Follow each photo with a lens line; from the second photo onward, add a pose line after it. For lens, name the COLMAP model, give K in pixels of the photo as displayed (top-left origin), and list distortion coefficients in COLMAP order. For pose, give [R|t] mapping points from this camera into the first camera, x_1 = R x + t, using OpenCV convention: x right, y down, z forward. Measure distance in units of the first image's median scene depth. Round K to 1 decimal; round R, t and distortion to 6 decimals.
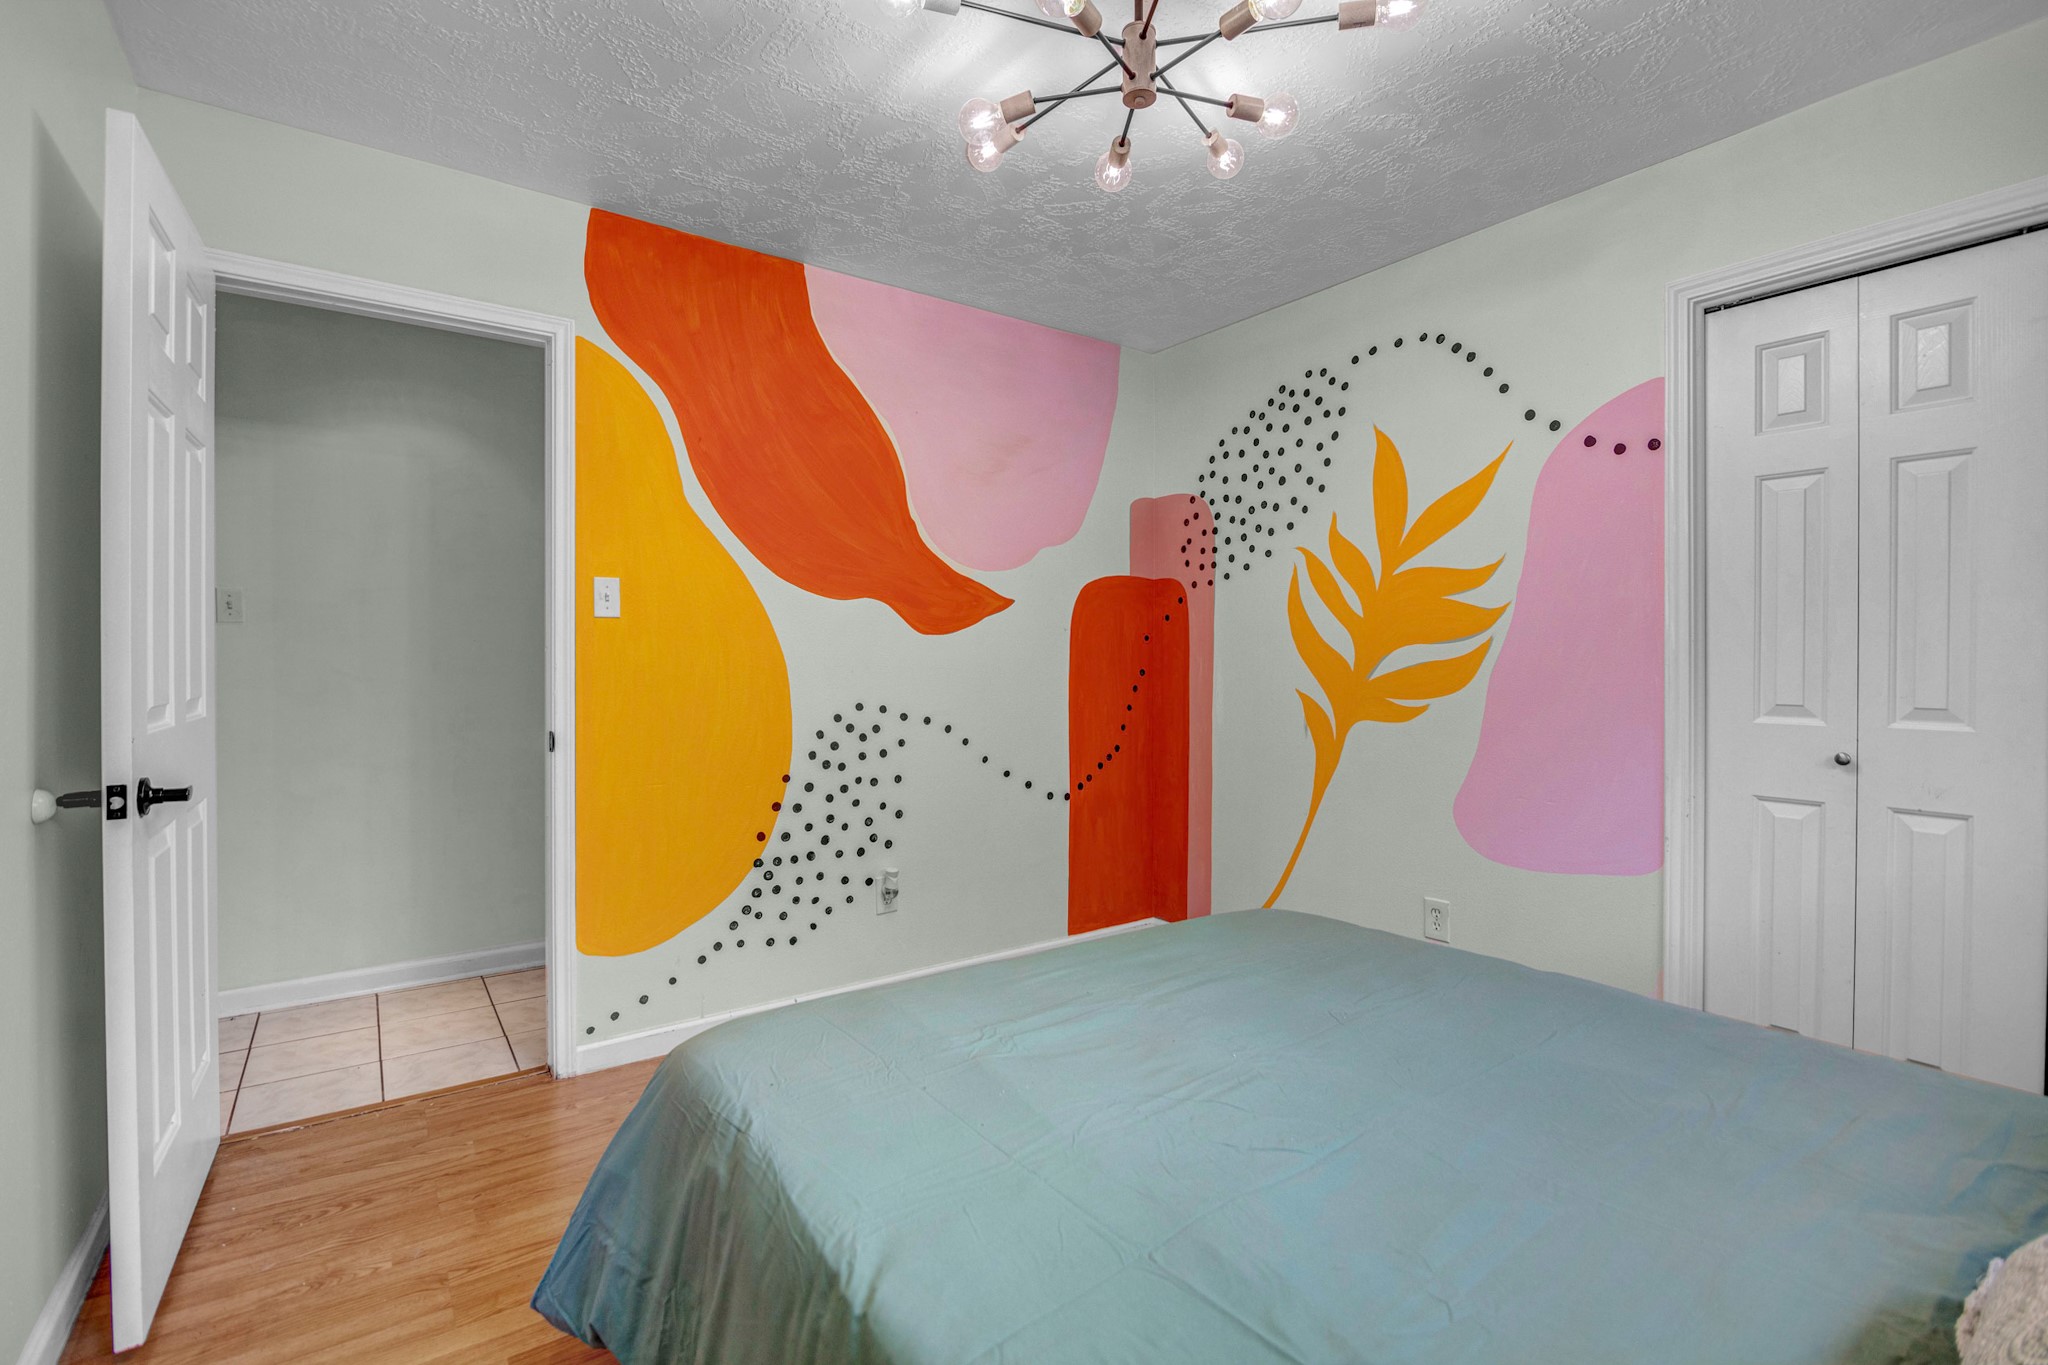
lens RADIAL K [[928.4, 0, 1023.0], [0, 928.4, 671.9], [0, 0, 1]] dist [-0.010609, -0.003617]
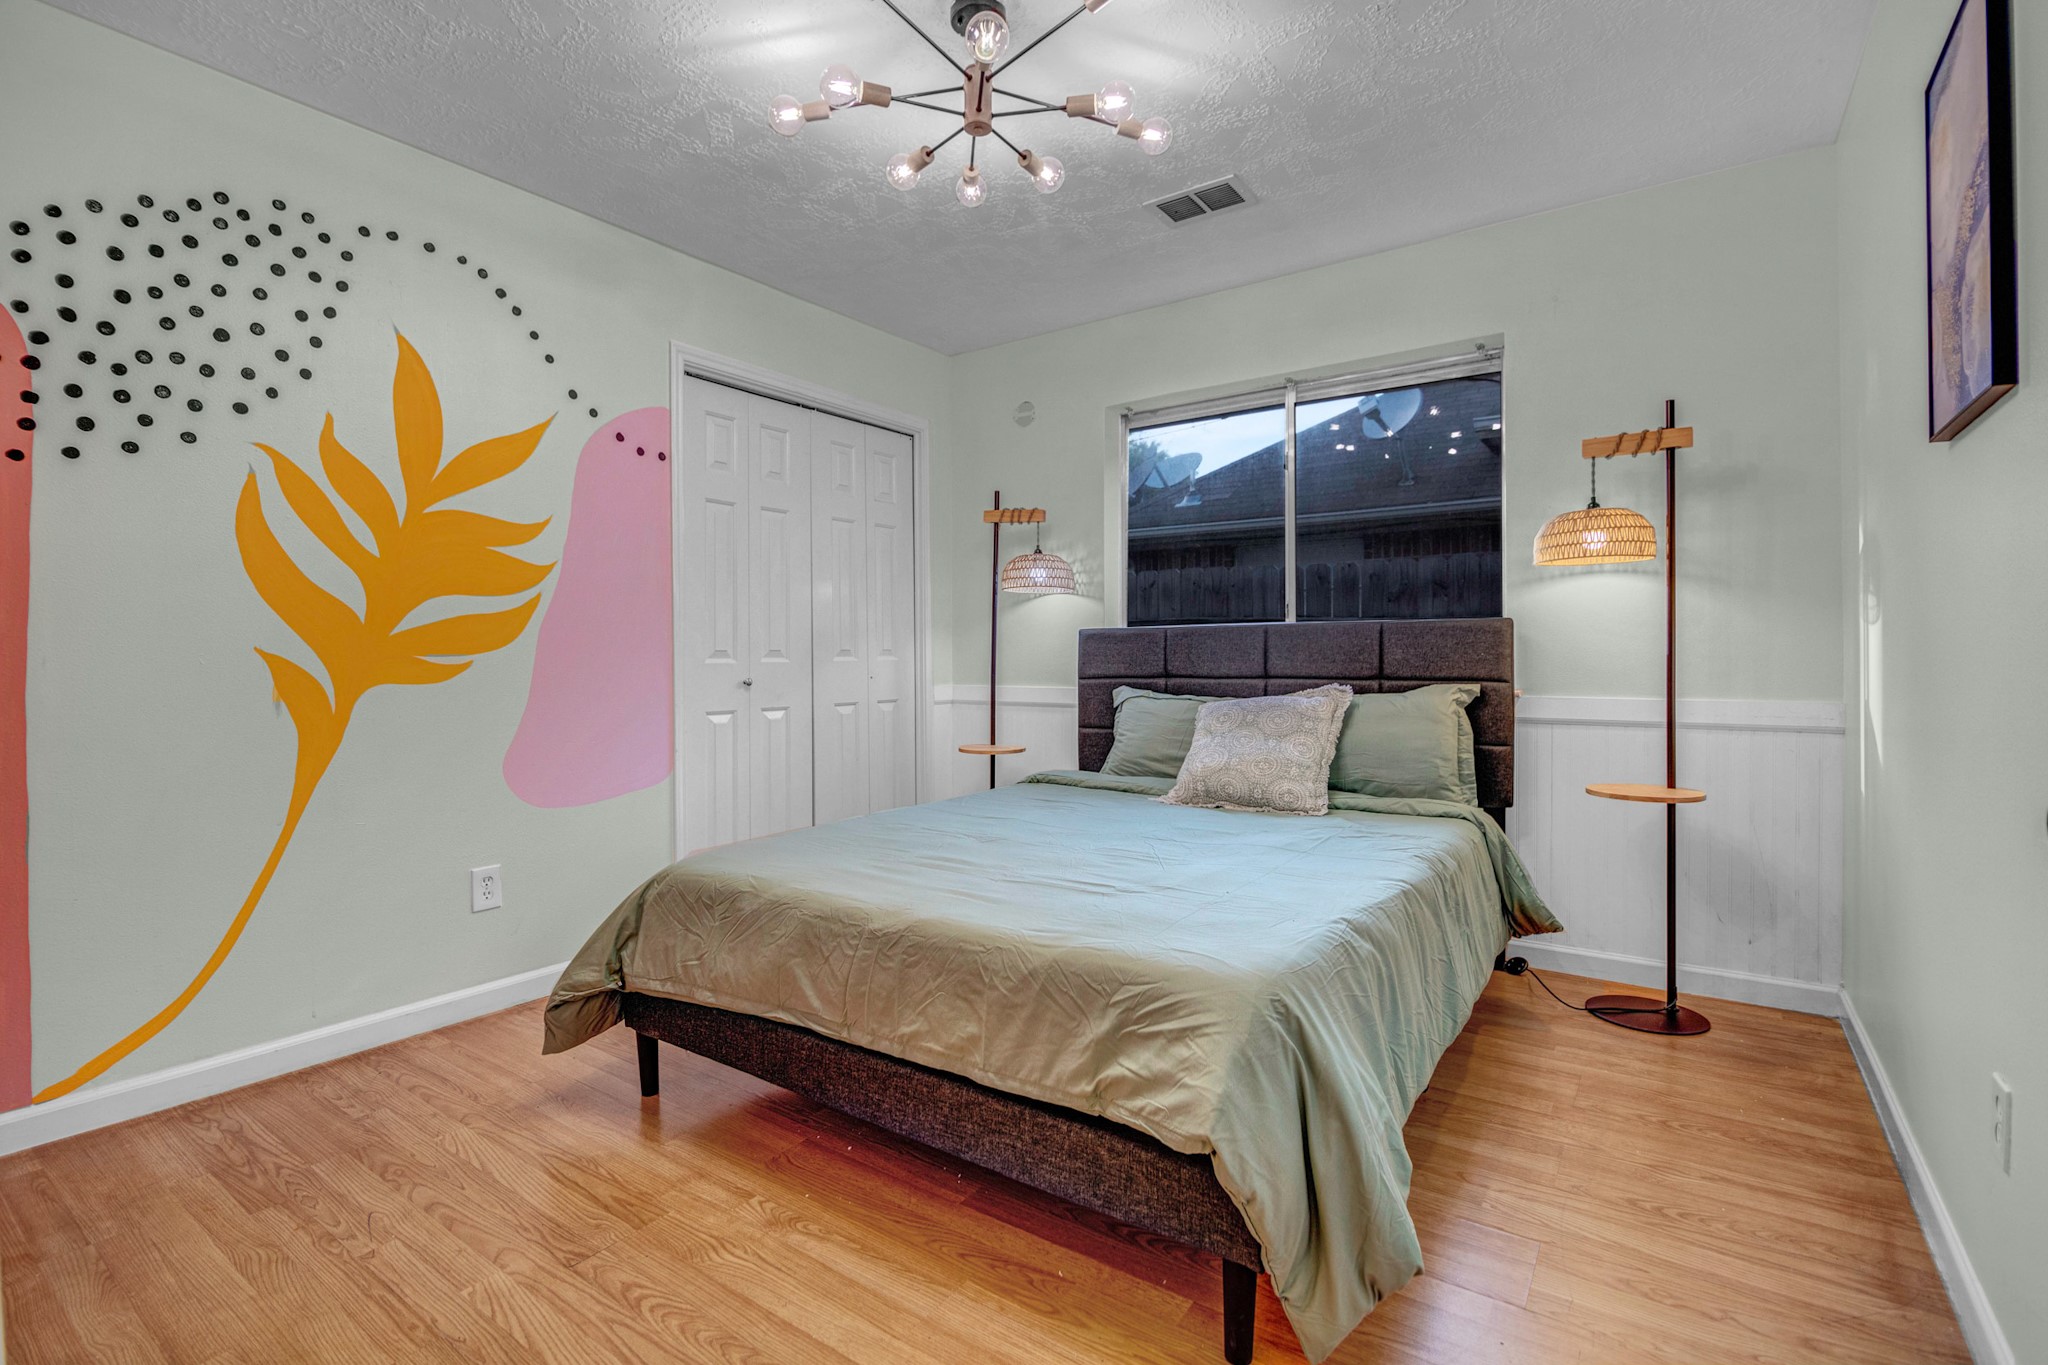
lens RADIAL K [[928.4, 0, 1023.8], [0, 928.4, 665.2], [0, 0, 1]] dist [-0.010609, -0.003617]
pose [[-0.329210, -0.011137, 0.944191, -0.546011], [0.014034, 0.999762, 0.016686, 0.028253], [-0.944152, 0.018744, -0.328976, 0.693814]]
